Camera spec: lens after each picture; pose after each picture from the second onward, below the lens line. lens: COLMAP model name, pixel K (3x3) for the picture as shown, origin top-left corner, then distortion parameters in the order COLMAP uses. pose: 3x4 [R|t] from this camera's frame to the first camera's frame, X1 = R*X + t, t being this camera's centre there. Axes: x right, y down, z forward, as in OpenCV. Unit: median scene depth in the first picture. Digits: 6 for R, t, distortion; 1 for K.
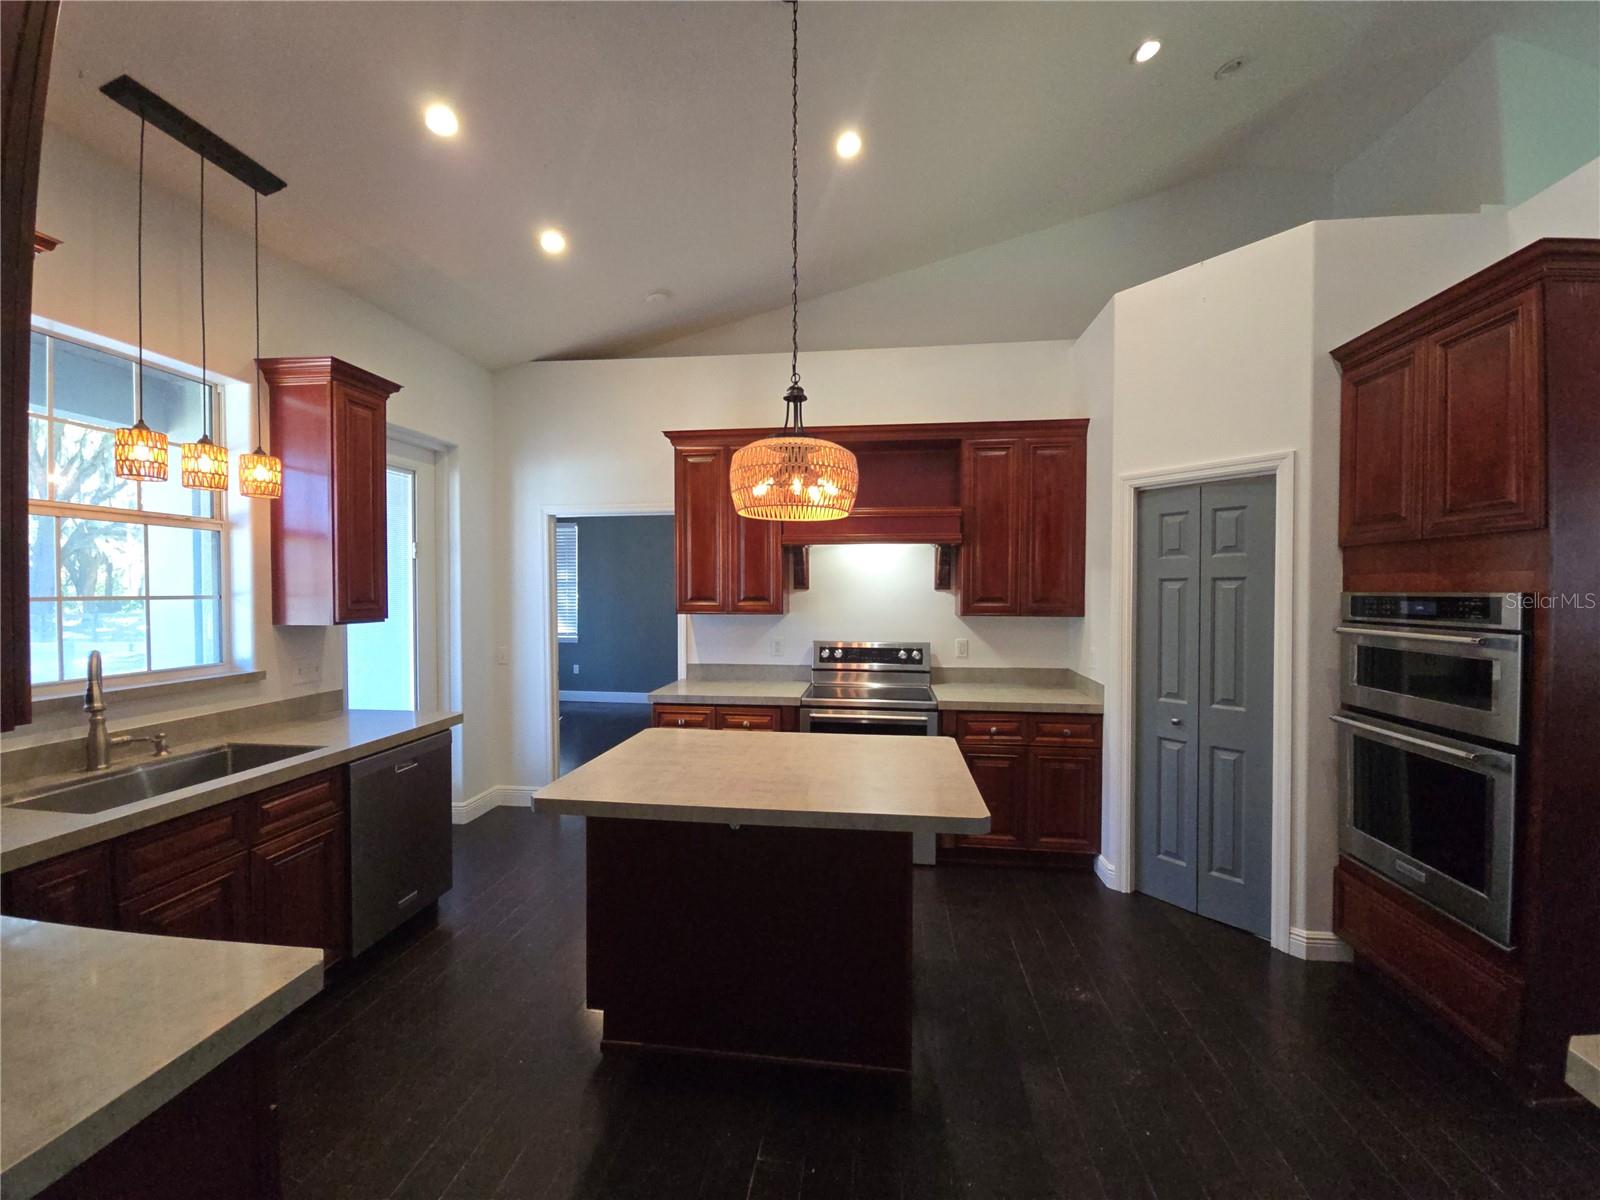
lens RADIAL K [[661.2, 0, 800.0], [0, 661.2, 600.0], [0, 0, 1]] dist [-0.001346, -0.000044]
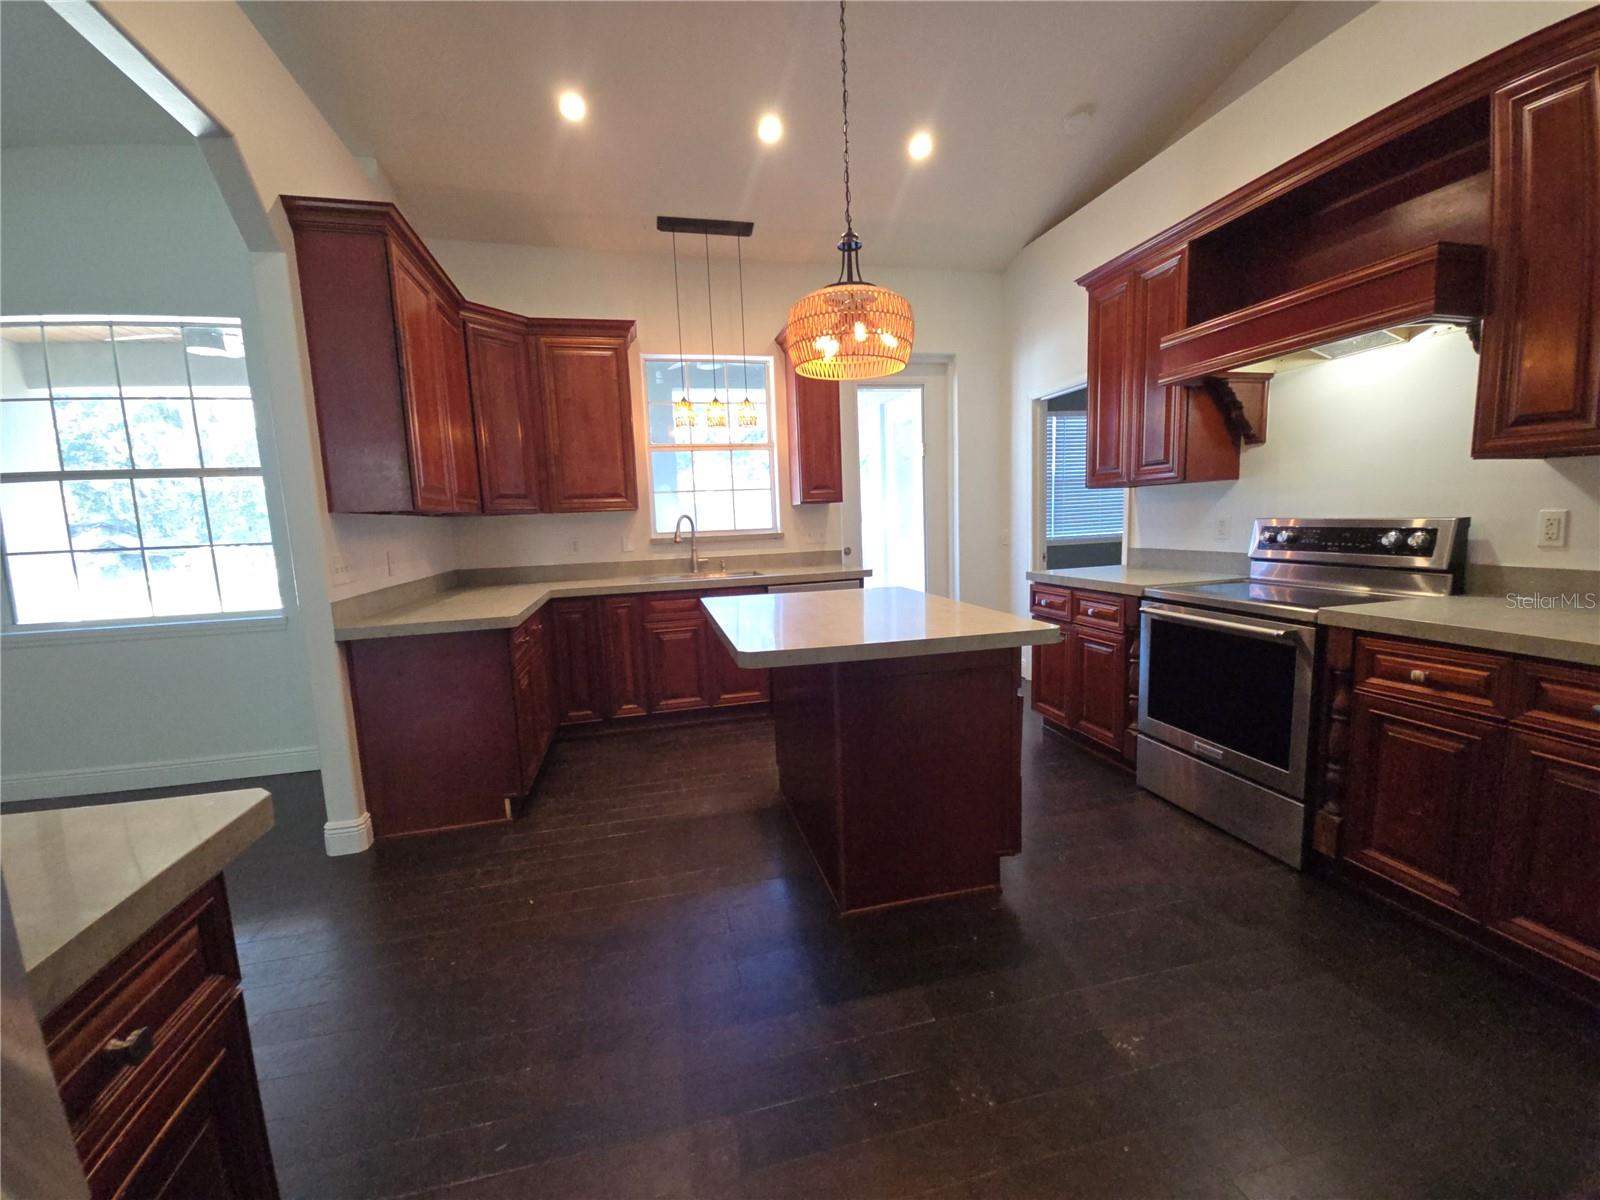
lens RADIAL K [[661.2, 0, 800.0], [0, 661.2, 600.0], [0, 0, 1]] dist [-0.001346, -0.000044]
pose [[0.344994, 0.098676, -0.933404, 0.570931], [0.022625, 0.993295, 0.113370, 0.064985], [0.938332, -0.060230, 0.340448, 0.351749]]
